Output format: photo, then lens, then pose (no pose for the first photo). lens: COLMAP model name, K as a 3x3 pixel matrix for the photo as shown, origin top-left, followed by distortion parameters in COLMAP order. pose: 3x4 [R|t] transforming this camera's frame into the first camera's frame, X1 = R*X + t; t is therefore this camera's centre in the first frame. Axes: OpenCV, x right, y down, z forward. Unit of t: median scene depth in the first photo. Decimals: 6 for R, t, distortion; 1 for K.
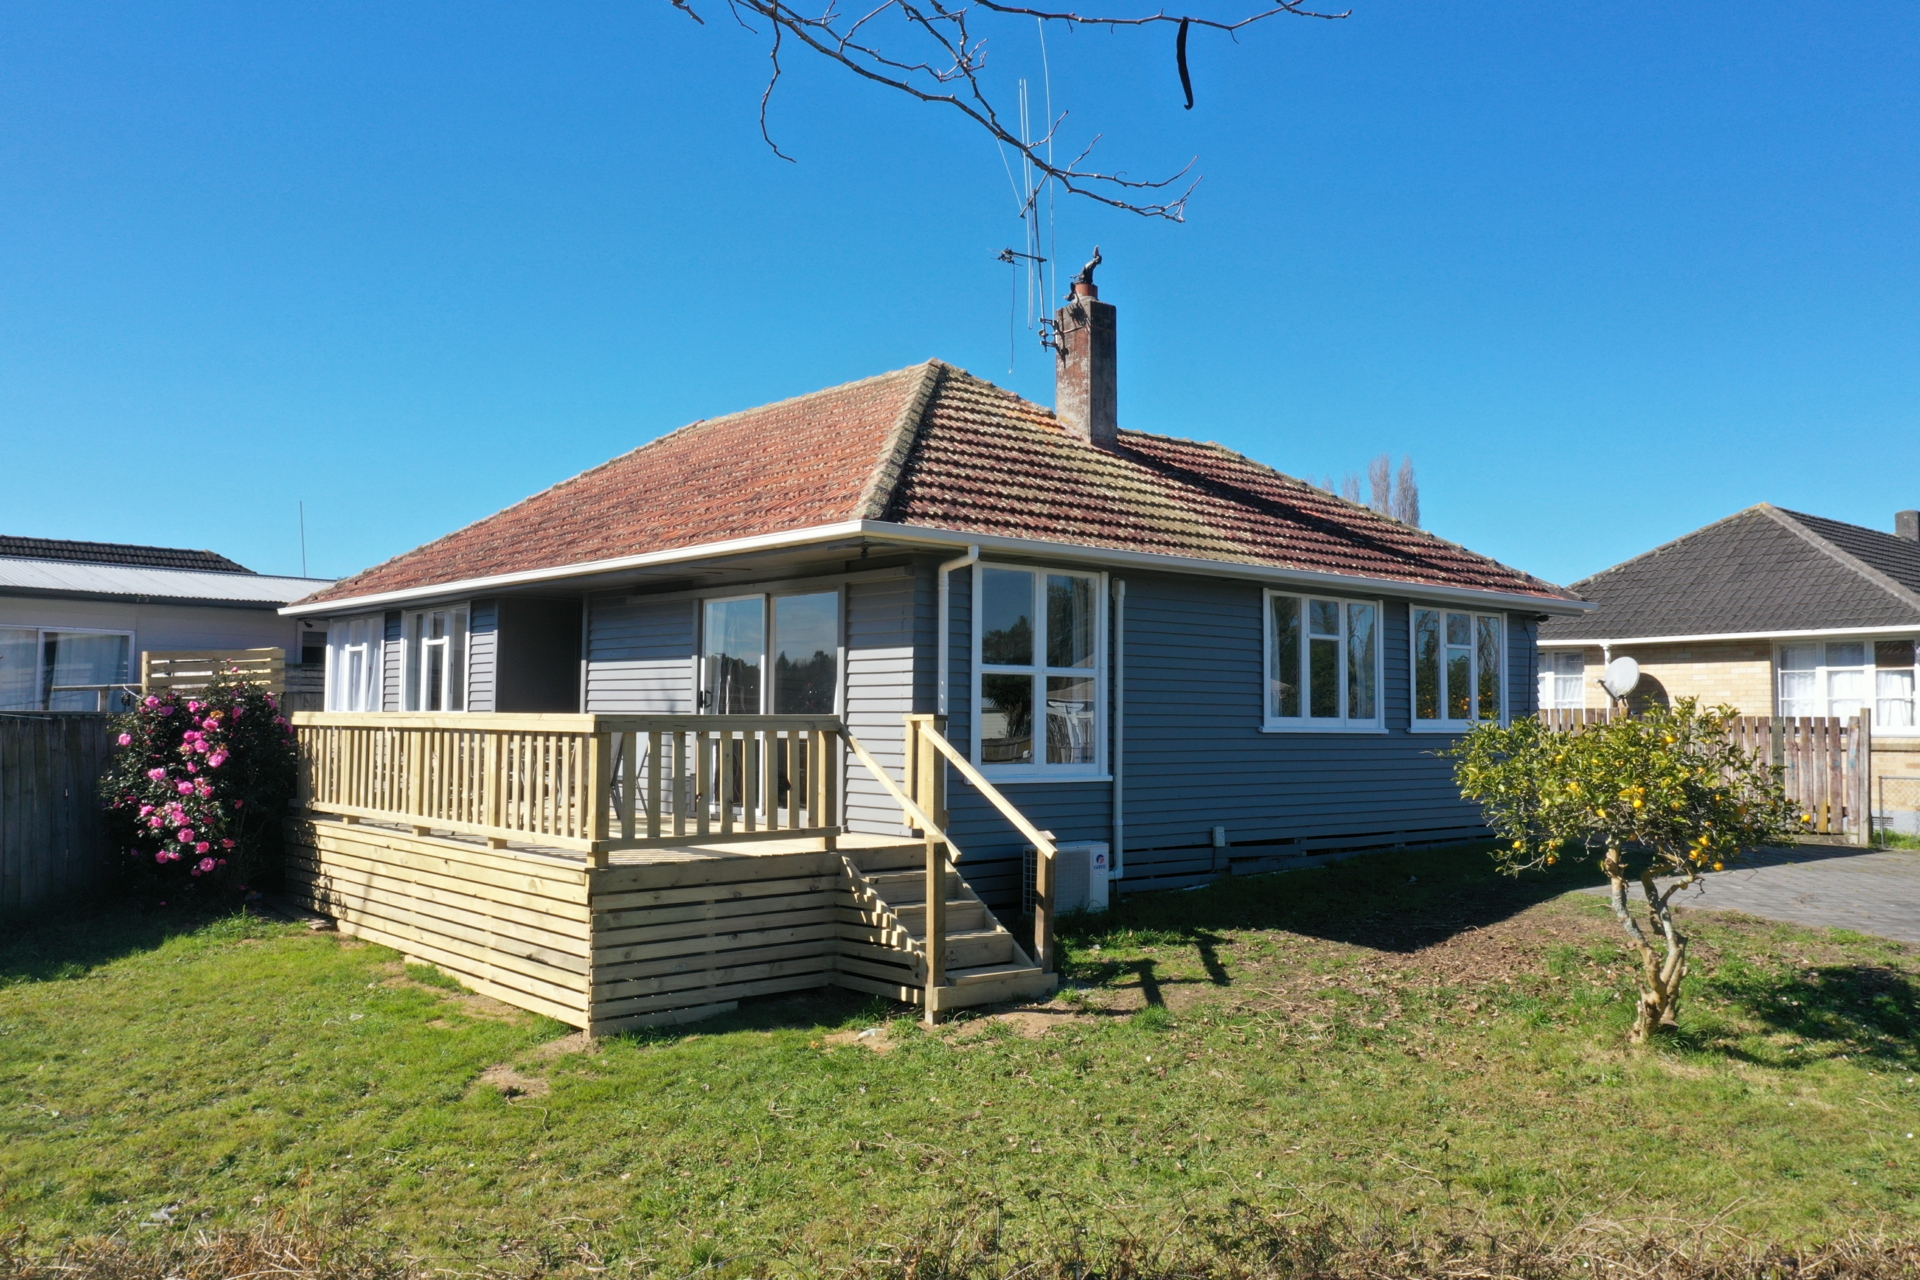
lens RADIAL K [[1533.0, 0, 955.0], [0, 1533.0, 639.1], [0, 0, 1]] dist [0.000037, 0.005410]
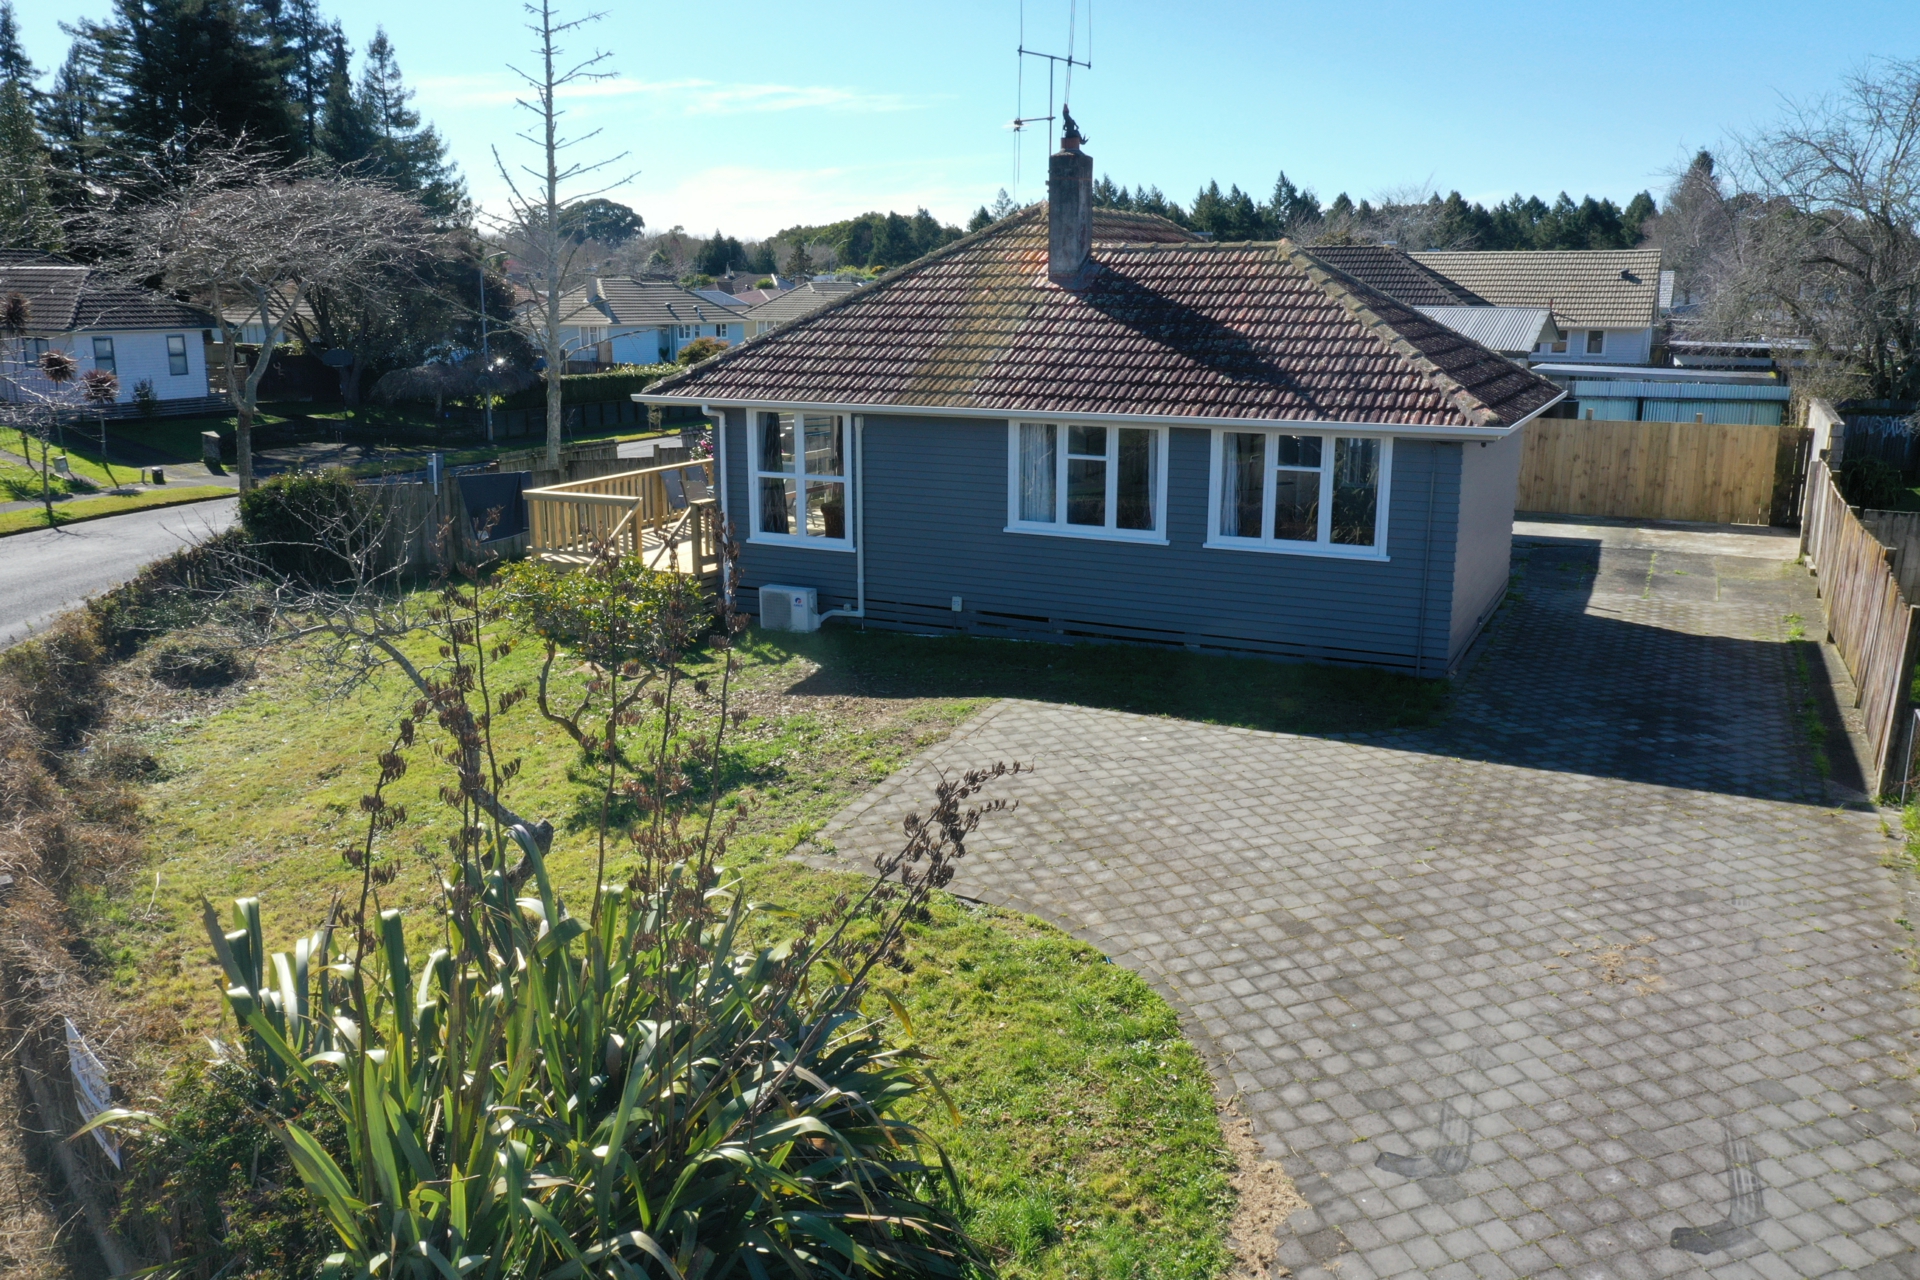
lens RADIAL K [[1533.0, 0, 955.0], [0, 1533.0, 639.1], [0, 0, 1]] dist [0.000037, 0.005410]
pose [[0.384668, 0.196884, -0.901813, 1.491760], [0.053064, 0.970655, 0.234548, -0.169046], [0.921528, -0.138077, 0.362933, 0.537479]]
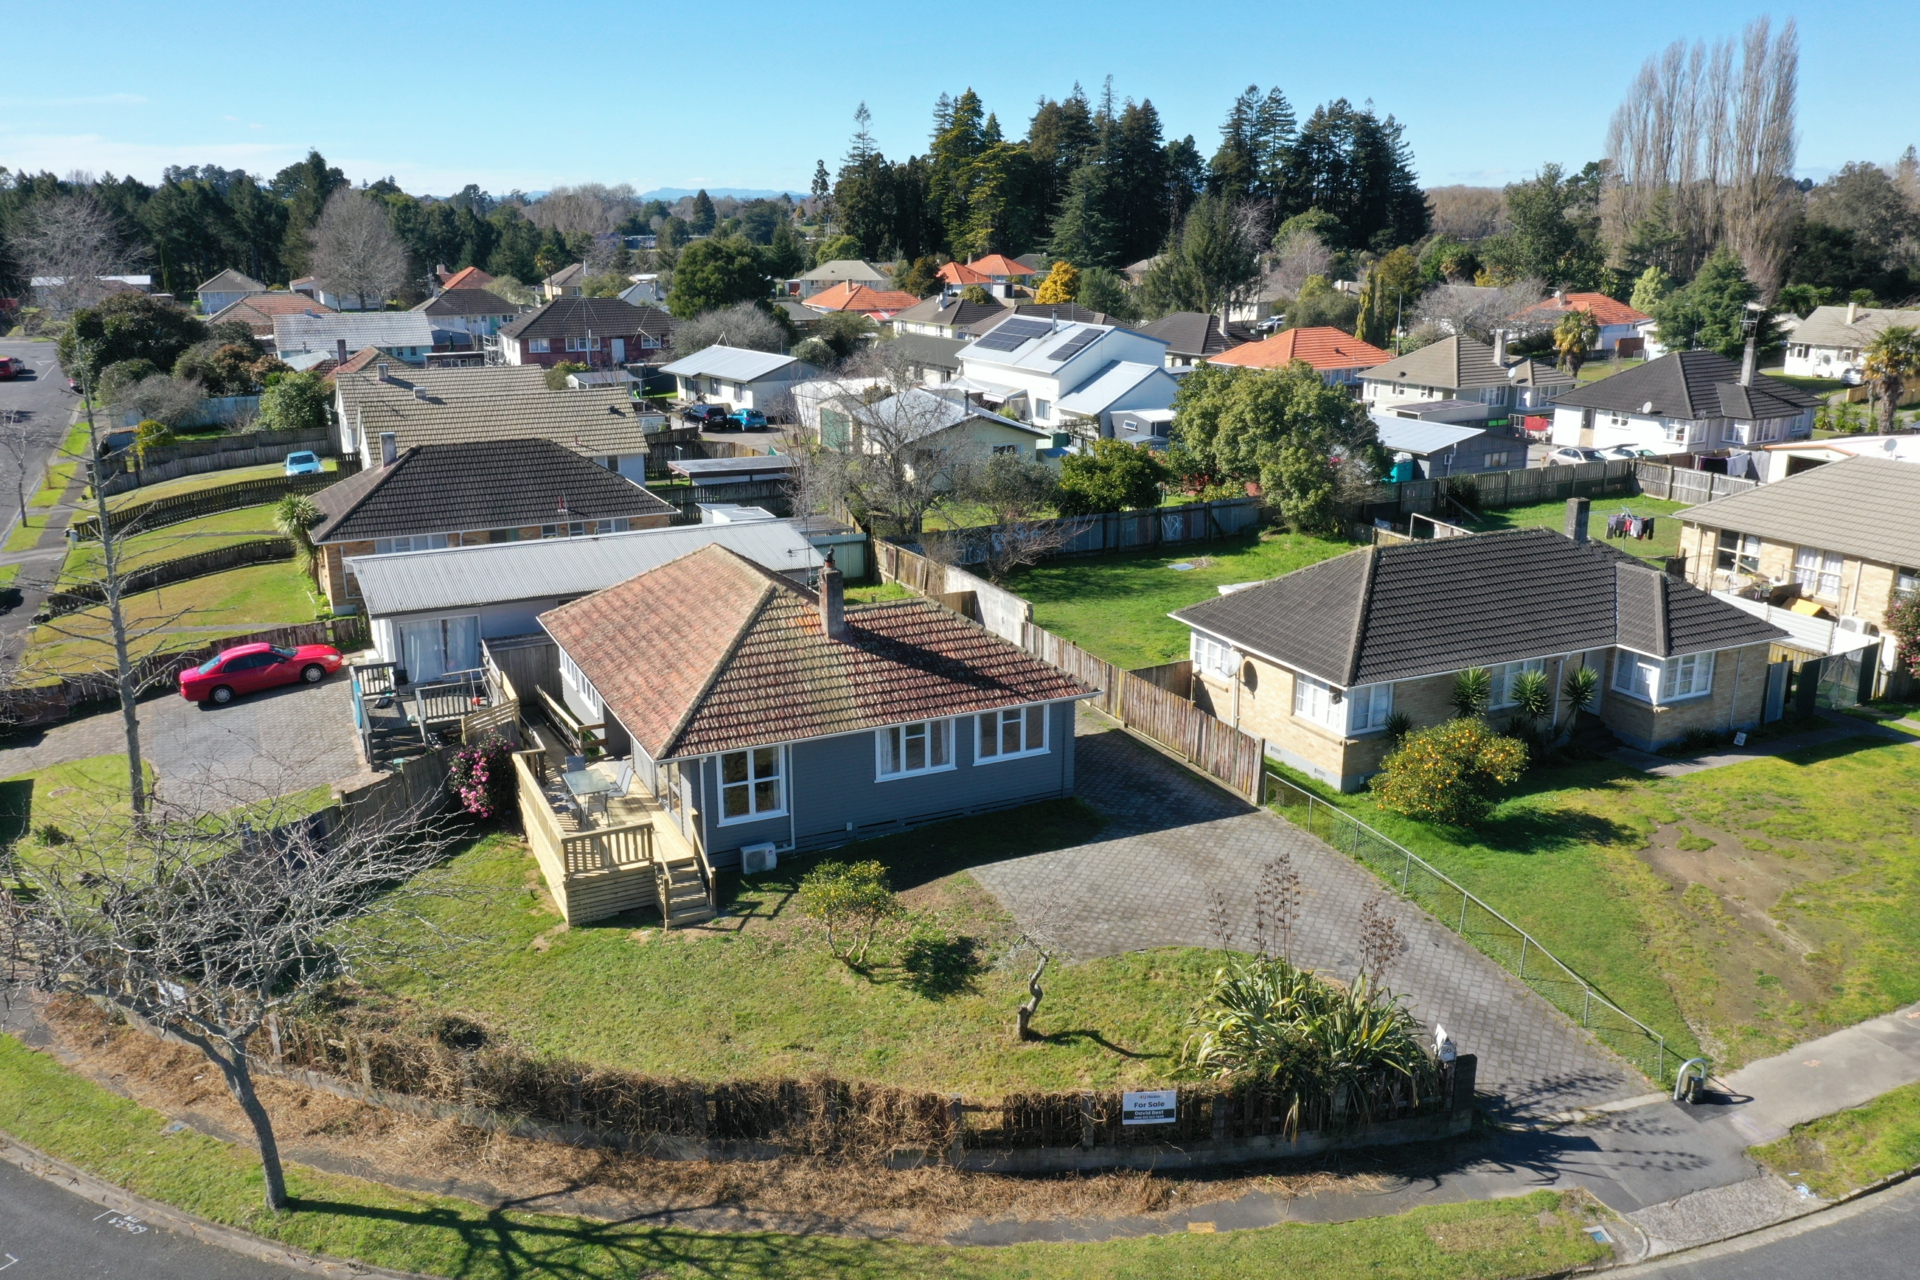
lens RADIAL K [[1533.0, 0, 955.0], [0, 1533.0, 639.1], [0, 0, 1]] dist [0.000037, 0.005410]
pose [[0.963627, 0.064573, -0.259332, 1.029444], [0.023181, 0.946518, 0.321816, -1.021711], [0.266243, -0.316122, 0.910594, -1.202729]]
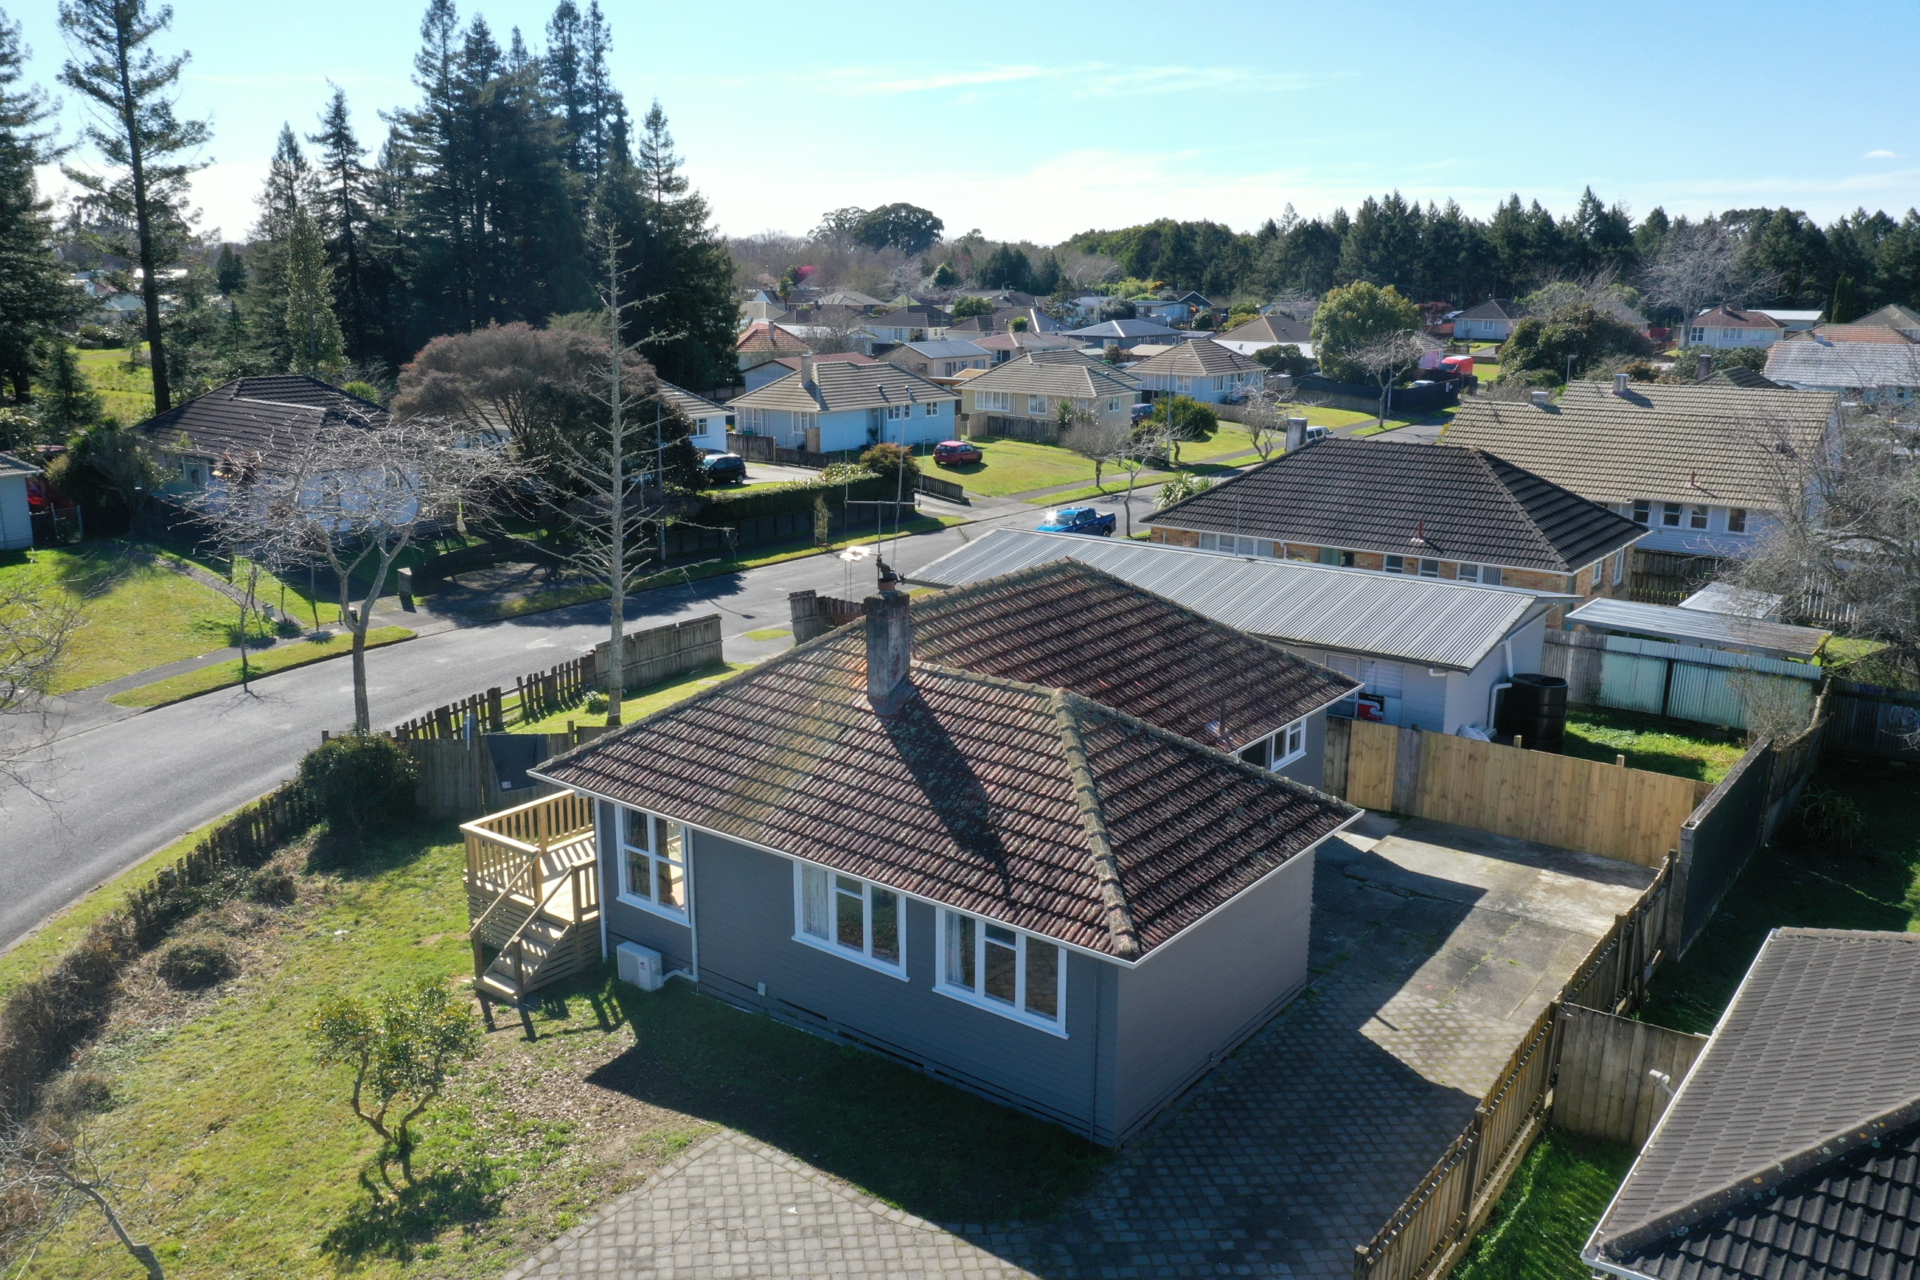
lens RADIAL K [[1533.0, 0, 955.0], [0, 1533.0, 639.1], [0, 0, 1]] dist [0.000037, 0.005410]
pose [[0.189981, 0.225723, -0.955487, 1.727267], [0.051860, 0.969546, 0.239356, -0.616983], [0.980417, -0.095024, 0.172490, 1.021474]]
